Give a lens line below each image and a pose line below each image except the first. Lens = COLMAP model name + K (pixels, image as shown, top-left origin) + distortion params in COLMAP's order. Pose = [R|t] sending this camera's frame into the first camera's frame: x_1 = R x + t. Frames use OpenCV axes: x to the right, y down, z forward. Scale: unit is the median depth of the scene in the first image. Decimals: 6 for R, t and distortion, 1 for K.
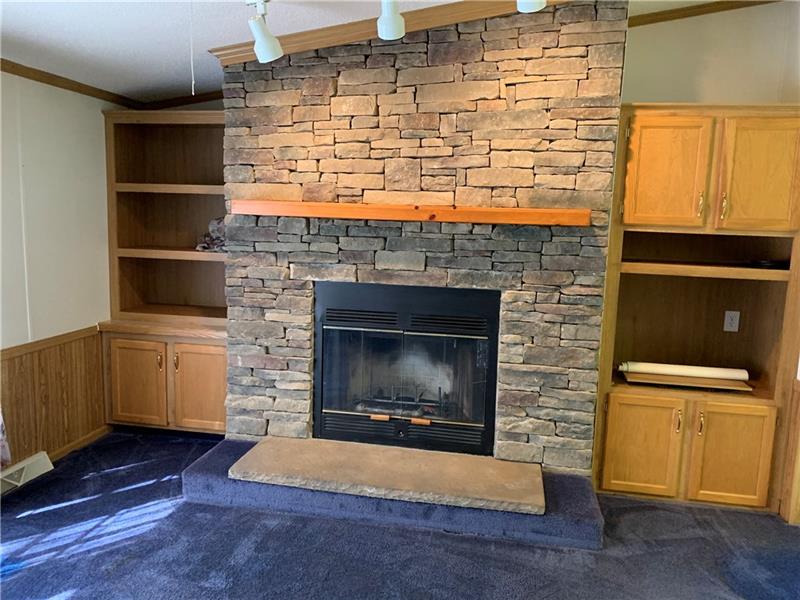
lens RADIAL K [[609.4, 0, 404.7], [0, 609.4, 300.2], [0, 0, 1]] dist [0.036322, -0.045310]
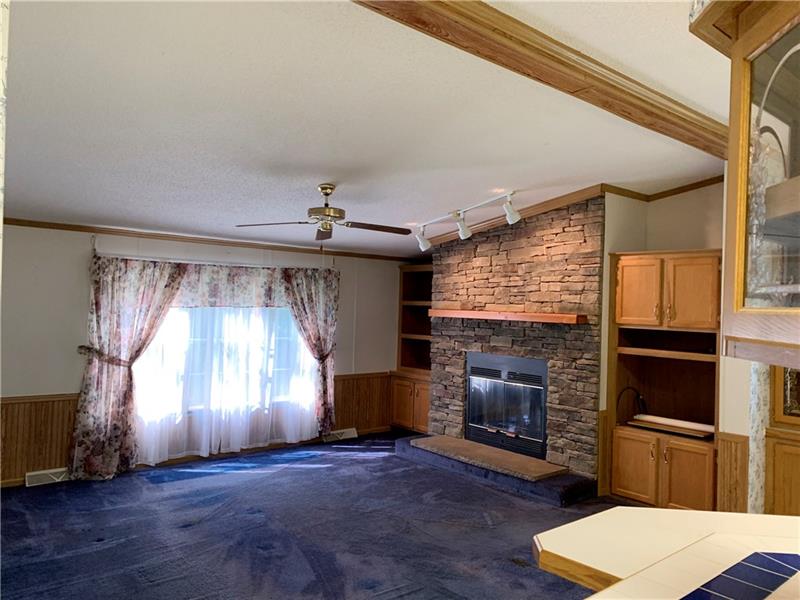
lens RADIAL K [[609.4, 0, 396.3], [0, 609.4, 296.5], [0, 0, 1]] dist [0.036322, -0.045310]
pose [[0.774098, -0.017161, -0.632833, 0.930726], [-0.091927, 0.985990, -0.139185, 0.087343], [0.626356, 0.165917, 0.761676, -0.630975]]
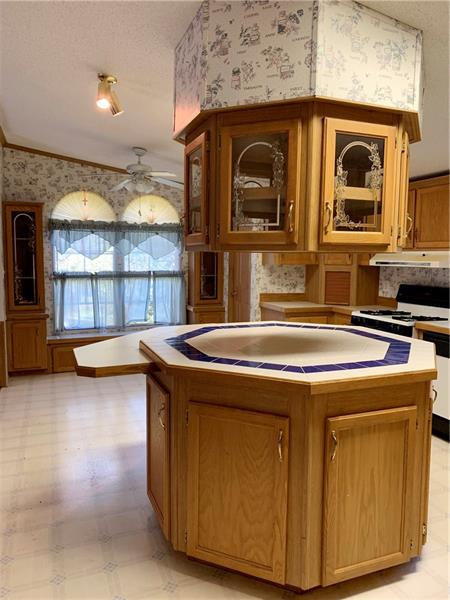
lens RADIAL K [[457.0, 0, 225.6], [0, 457.0, 297.3], [0, 0, 1]] dist [0.036322, -0.045310]
pose [[0.855597, -0.074109, 0.512310, 0.522535], [0.091415, 0.995776, -0.008625, 0.133612], [-0.509507, 0.054212, 0.858757, -0.819159]]
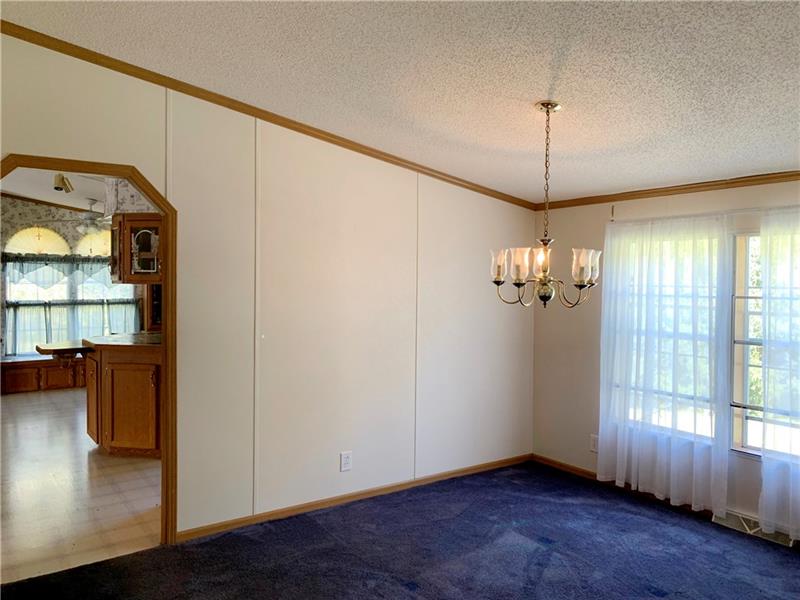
lens RADIAL K [[609.4, 0, 395.6], [0, 609.4, 298.1], [0, 0, 1]] dist [0.036322, -0.045310]
pose [[0.702562, -0.048621, 0.709959, 0.180691], [0.116912, 0.991993, -0.047757, 0.266724], [-0.701953, 0.116555, 0.702621, -1.949322]]
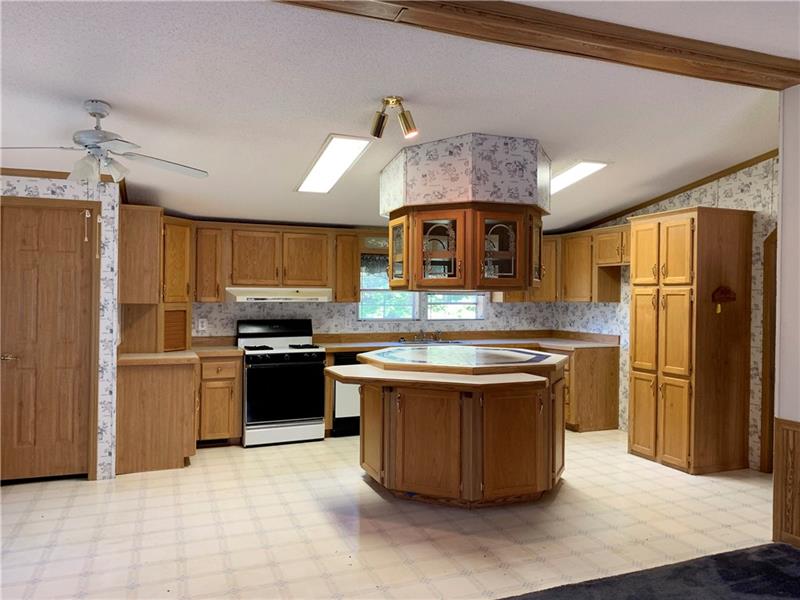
lens RADIAL K [[609.4, 0, 407.6], [0, 609.4, 300.0], [0, 0, 1]] dist [0.036322, -0.045310]
pose [[-0.529821, -0.044620, 0.846935, -0.182057], [0.091974, 0.989703, 0.109679, -0.101062], [-0.843107, 0.136006, -0.520262, 0.730399]]
